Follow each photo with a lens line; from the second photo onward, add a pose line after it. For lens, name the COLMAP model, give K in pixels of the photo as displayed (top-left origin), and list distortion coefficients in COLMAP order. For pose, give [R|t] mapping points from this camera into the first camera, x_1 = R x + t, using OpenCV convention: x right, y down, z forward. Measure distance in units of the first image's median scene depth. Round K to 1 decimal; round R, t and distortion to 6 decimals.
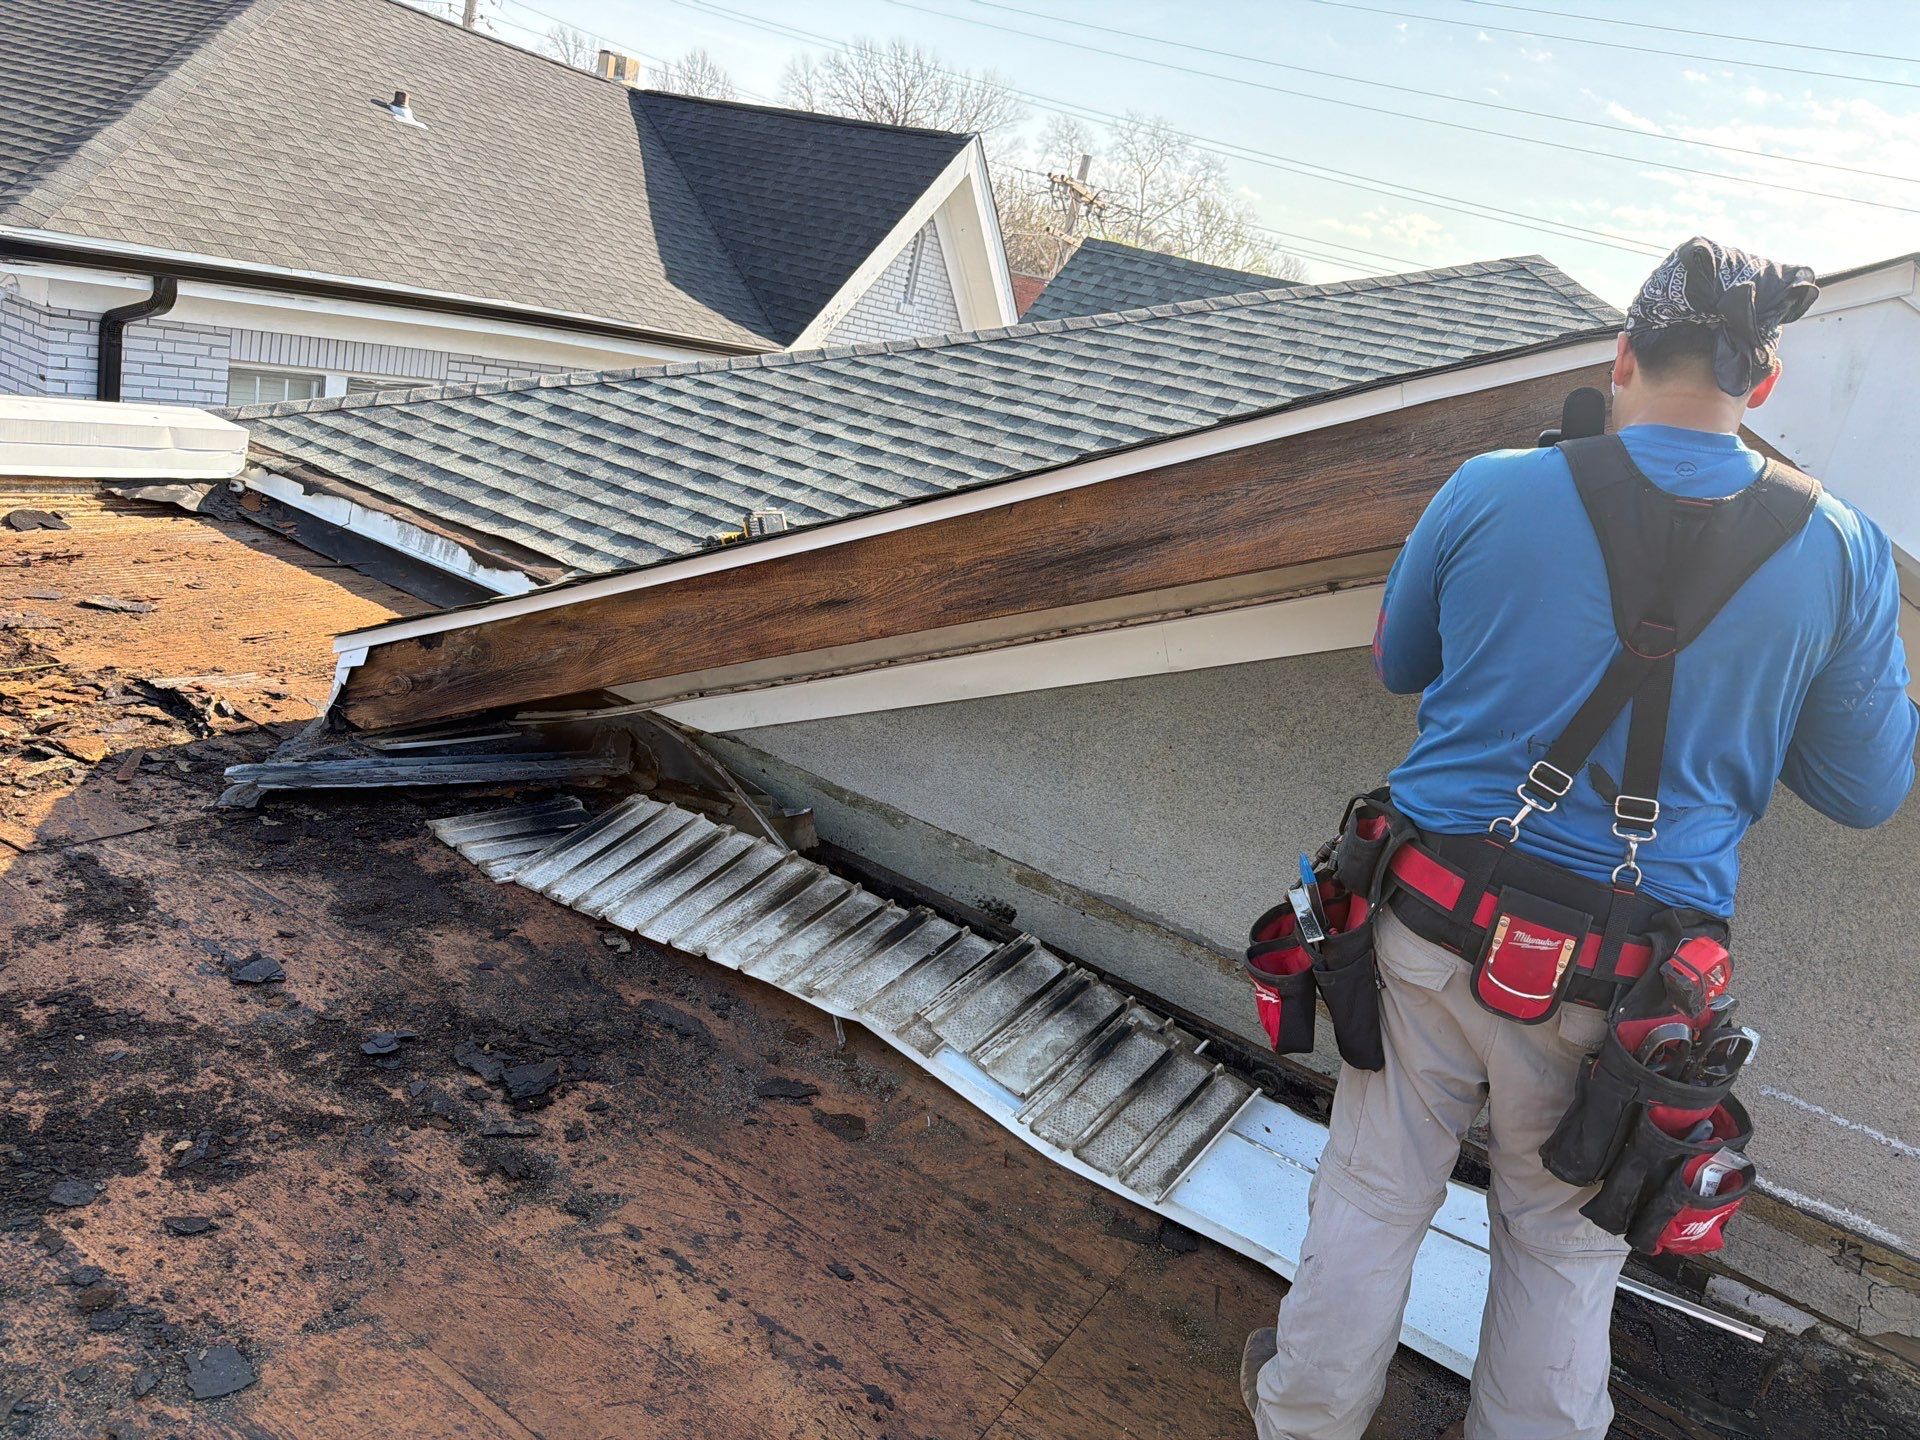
lens RADIAL K [[1347.5, 0, 961.4], [0, 1347.5, 724.0], [0, 0, 1]] dist [0.043036, -0.054038]
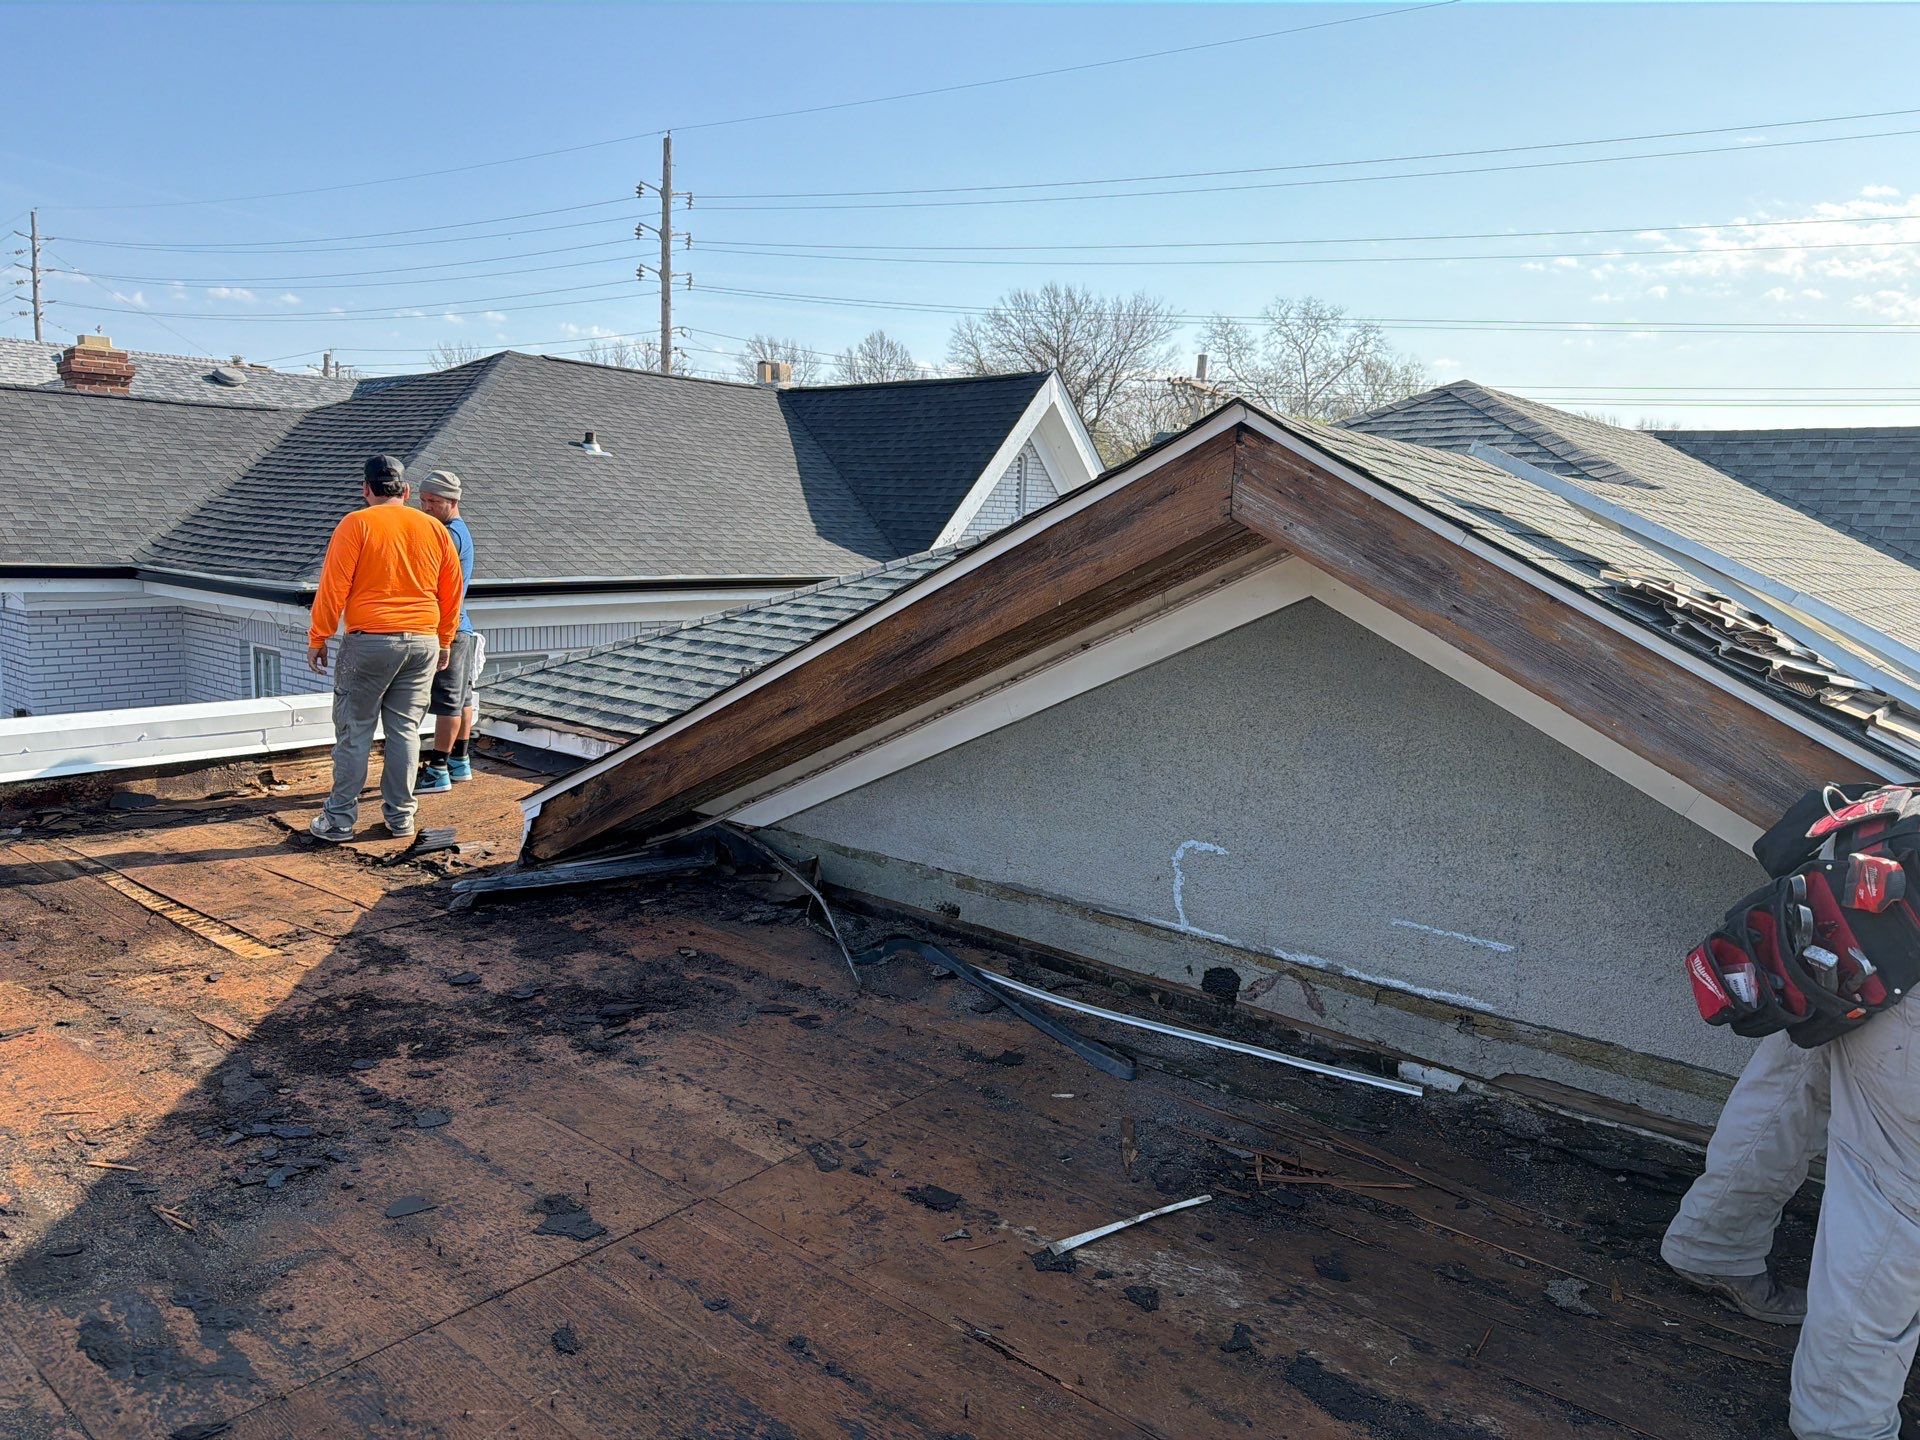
lens RADIAL K [[1337.3, 0, 955.8], [0, 1337.3, 705.2], [0, 0, 1]] dist [0.166533, -0.339244]
pose [[0.972199, -0.161174, -0.169856, 0.180730], [0.130811, 0.975495, -0.176913, 0.103698], [0.194208, 0.149776, 0.969459, -0.246448]]
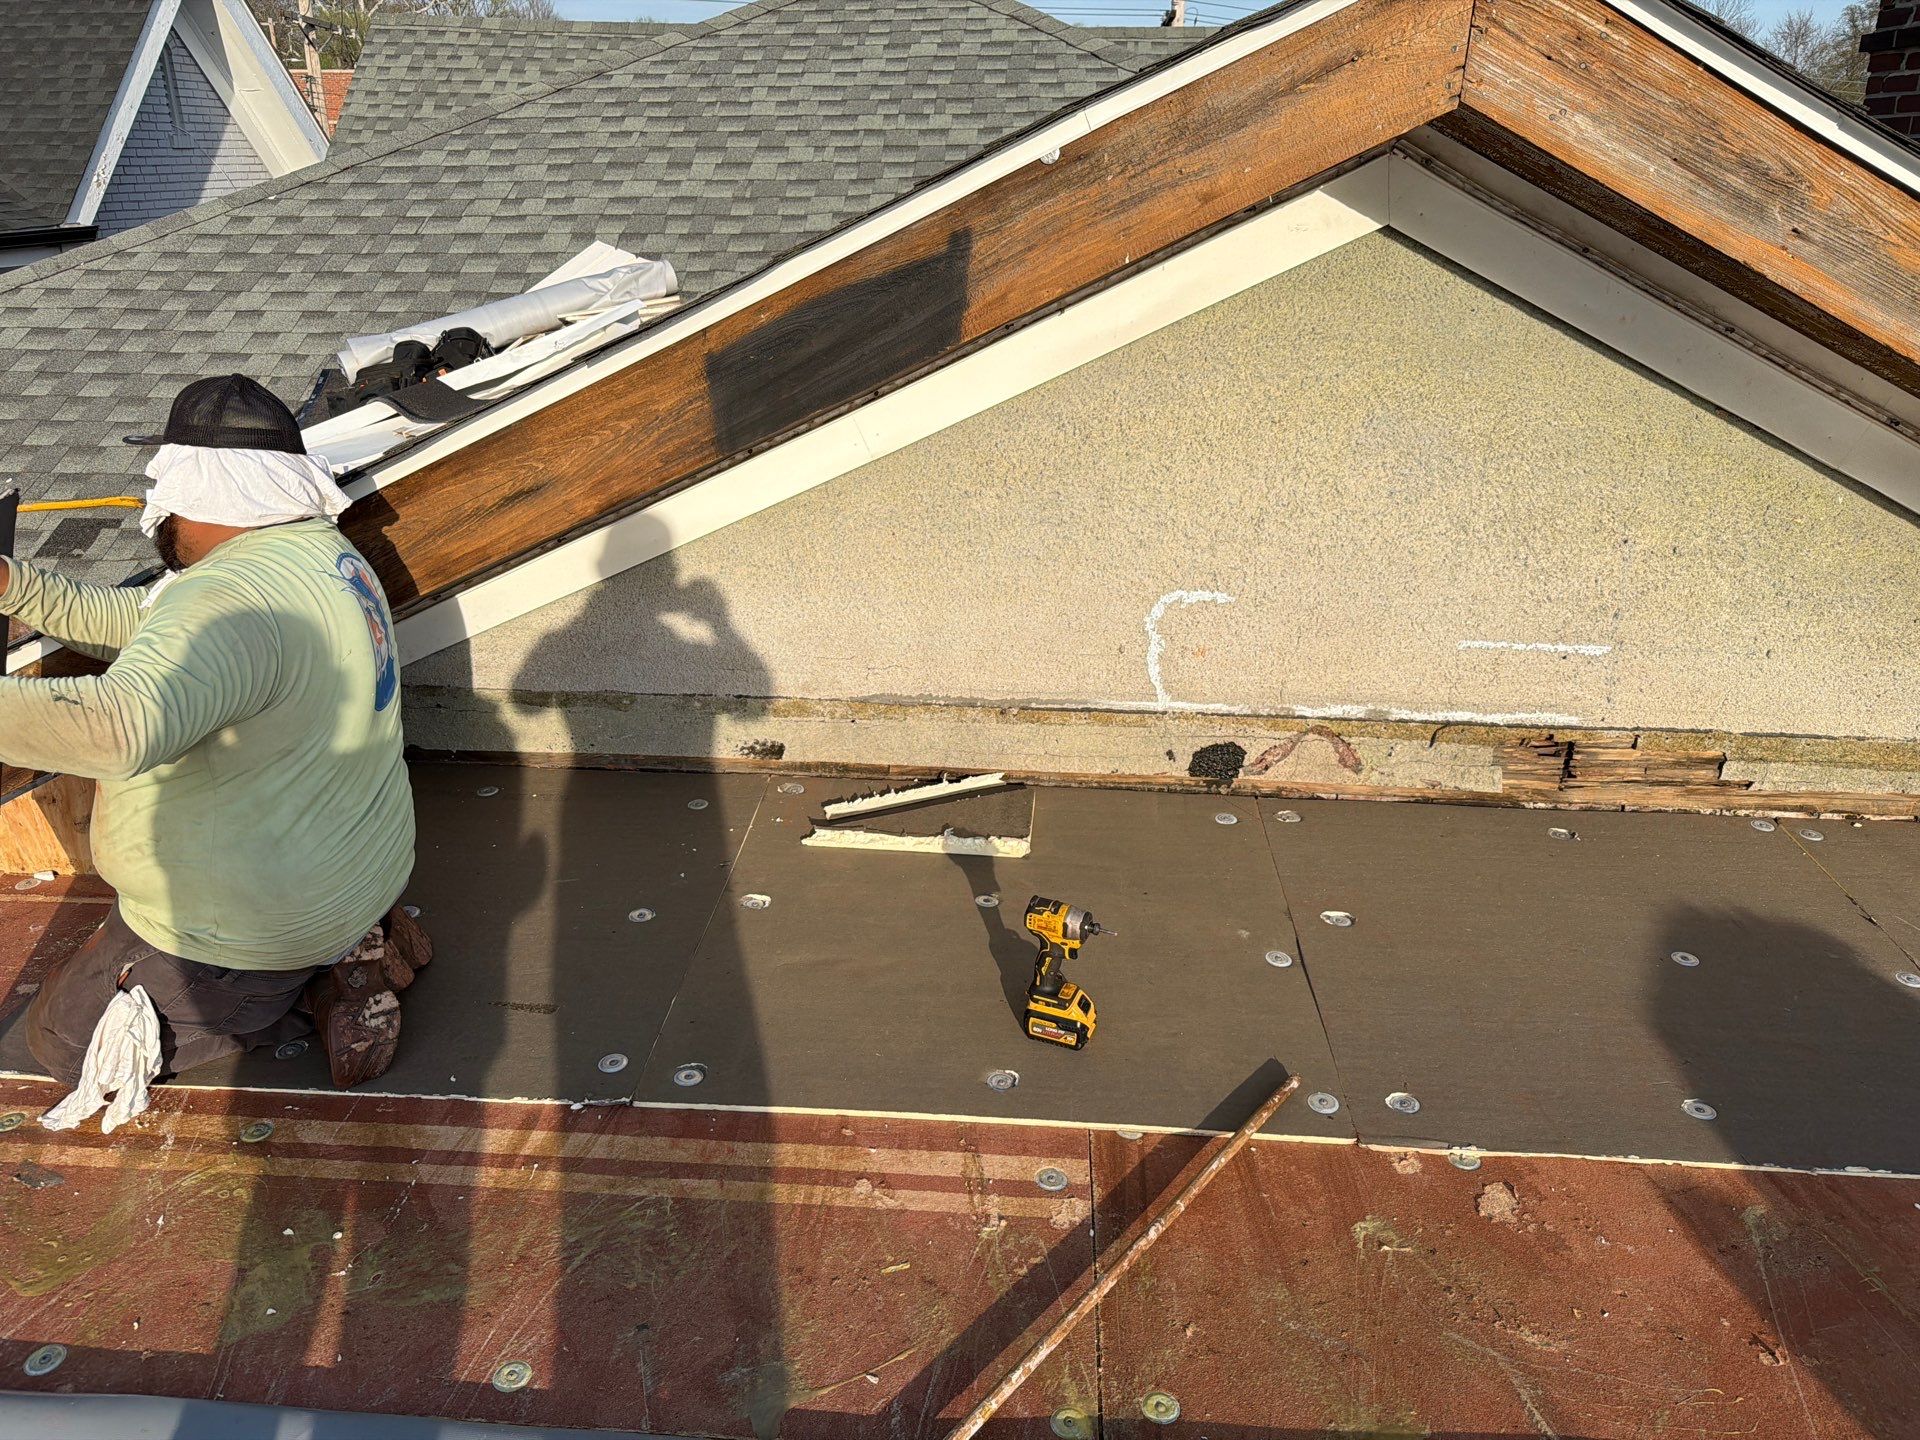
lens RADIAL K [[1362.5, 0, 960.0], [0, 1362.5, 720.0], [0, 0, 1]] dist [0.018273, -0.027643]
pose [[0.866759, -0.364021, 0.340907, -0.101110], [0.304787, 0.927683, 0.215658, -0.028606], [-0.394758, -0.083019, 0.915027, 0.026128]]
